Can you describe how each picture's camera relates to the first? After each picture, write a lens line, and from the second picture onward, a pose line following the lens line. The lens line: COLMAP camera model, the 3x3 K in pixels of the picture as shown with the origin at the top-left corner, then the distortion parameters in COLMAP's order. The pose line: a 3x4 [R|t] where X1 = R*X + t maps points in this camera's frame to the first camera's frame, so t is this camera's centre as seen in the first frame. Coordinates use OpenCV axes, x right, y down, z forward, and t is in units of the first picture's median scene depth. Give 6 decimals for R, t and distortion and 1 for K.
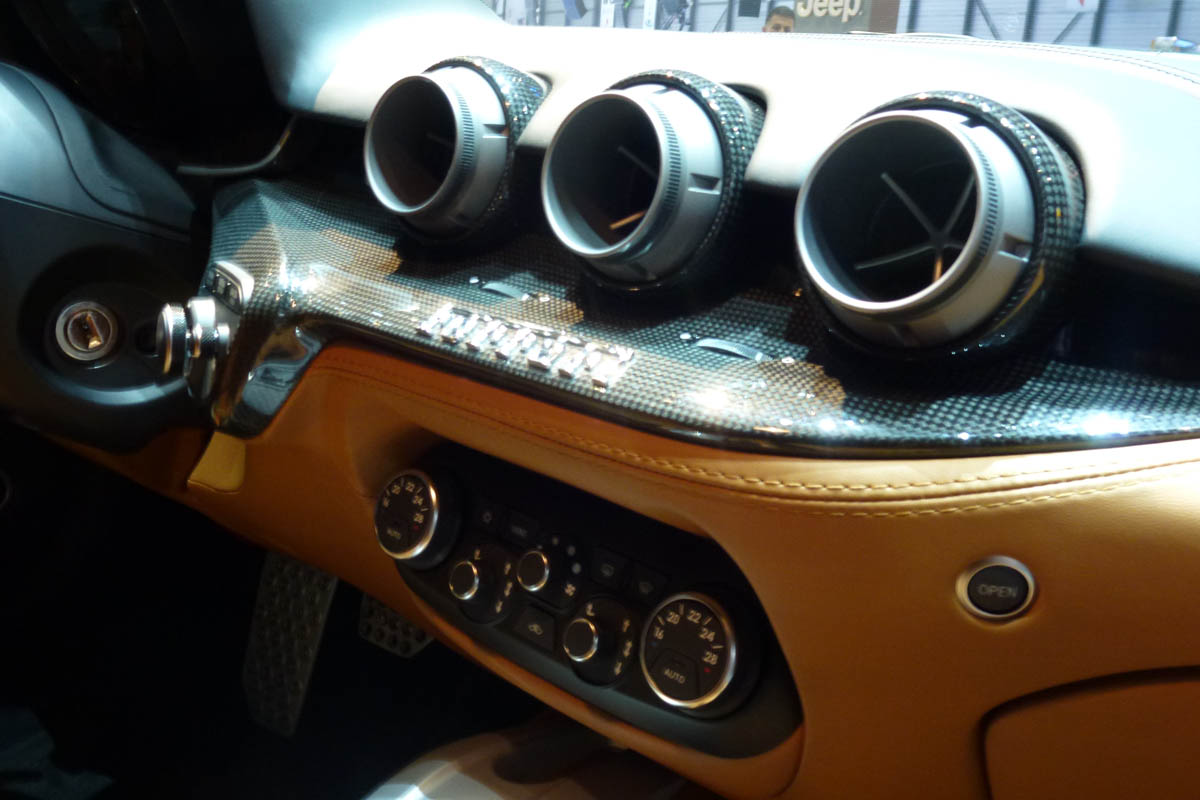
lens RADIAL K [[1104.9, 0, 600.0], [0, 1104.9, 400.0], [0, 0, 1]] dist [-0.016346, -0.007517]
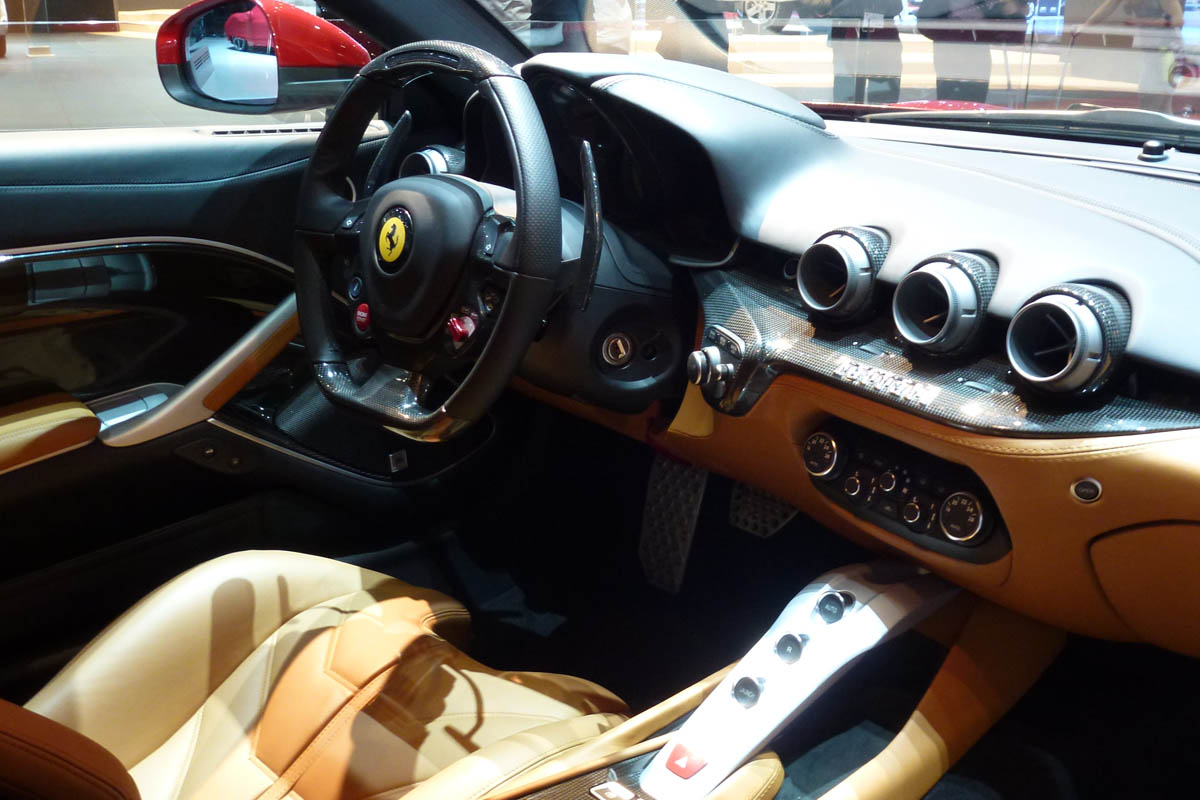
lens RADIAL K [[1427.6, 0, 600.0], [0, 1427.6, 400.0], [0, 0, 1]] dist [-0.003813, -0.011545]
pose [[0.985677, -0.009000, -0.168406, -0.143134], [0.026110, 0.994679, 0.099661, -0.296558], [0.166613, -0.102630, 0.980667, -1.809664]]
